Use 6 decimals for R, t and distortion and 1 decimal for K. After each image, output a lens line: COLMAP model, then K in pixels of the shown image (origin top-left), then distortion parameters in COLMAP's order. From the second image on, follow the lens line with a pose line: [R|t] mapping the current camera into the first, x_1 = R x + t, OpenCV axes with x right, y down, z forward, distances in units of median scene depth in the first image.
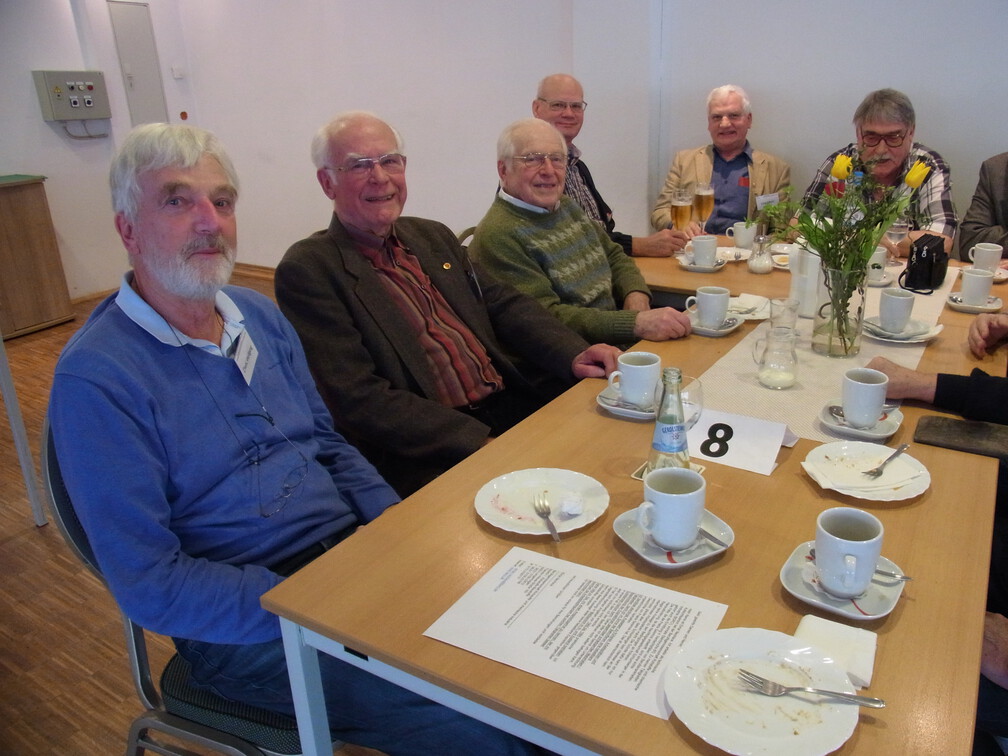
lens RADIAL K [[806.1, 0, 504.7], [0, 806.1, 377.8], [0, 0, 1]] dist [-0.007182, -0.009033]
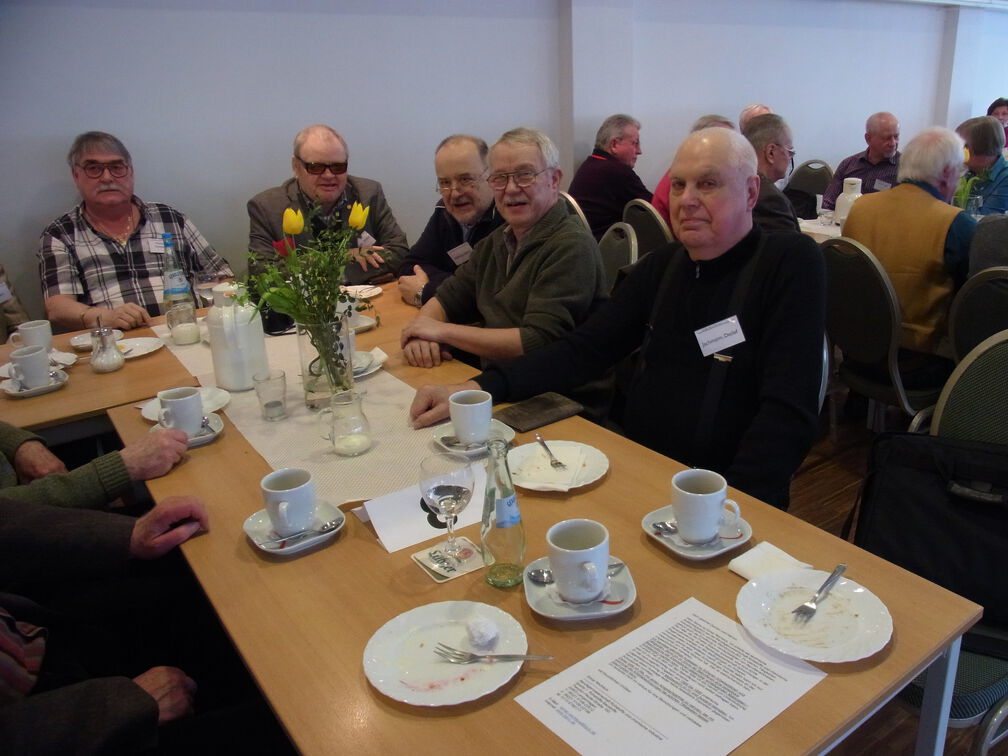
lens RADIAL K [[961.7, 0, 504.5], [0, 961.7, 378.7], [0, 0, 1]] dist [-0.021921, 0.000000]
pose [[0.383249, -0.296617, 0.874722, -0.622467], [0.383010, 0.912808, 0.141721, -0.185438], [-0.840490, 0.280713, 0.463440, 0.416966]]
